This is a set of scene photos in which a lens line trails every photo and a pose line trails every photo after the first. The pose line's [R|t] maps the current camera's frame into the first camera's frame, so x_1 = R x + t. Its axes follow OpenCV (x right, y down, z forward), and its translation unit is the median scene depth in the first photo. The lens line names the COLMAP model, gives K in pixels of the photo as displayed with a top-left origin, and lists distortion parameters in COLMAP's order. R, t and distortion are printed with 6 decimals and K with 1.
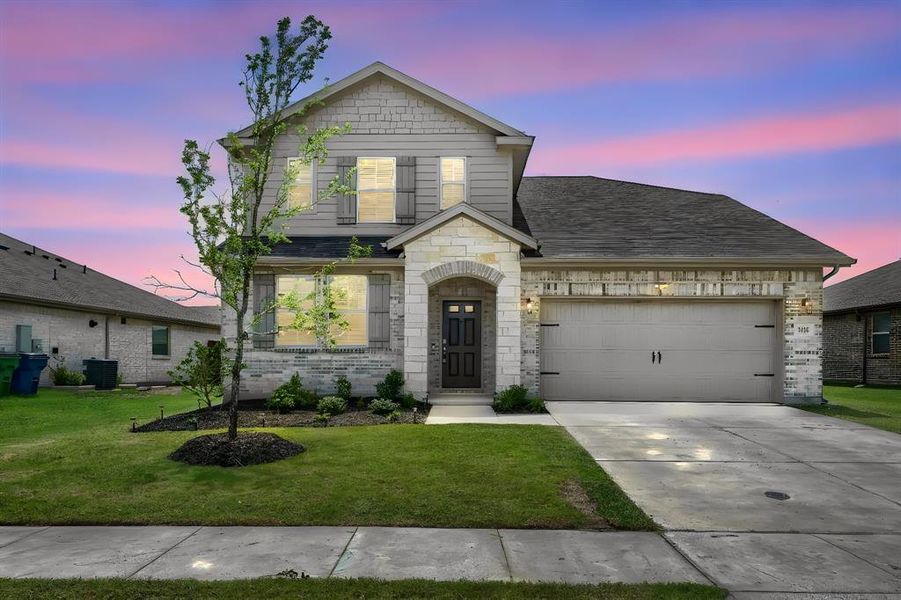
lens RADIAL K [[578.4, 0, 448.8], [0, 578.4, 357.3], [0, 0, 1]] dist [0.018649, -0.000514]
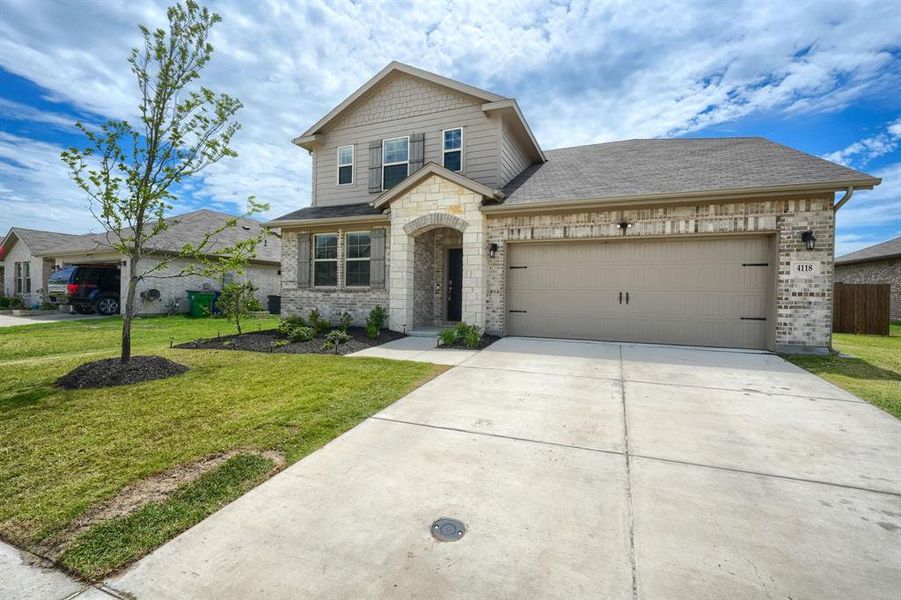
lens RADIAL K [[383.0, 0, 450.5], [0, 383.0, 300.0], [0, 0, 1]] dist [0.000151, 0.000026]
pose [[0.934358, 0.012546, -0.356115, 0.322443], [-0.007045, 0.999835, 0.016740, -0.005605], [0.356266, -0.013132, 0.934292, 0.284388]]
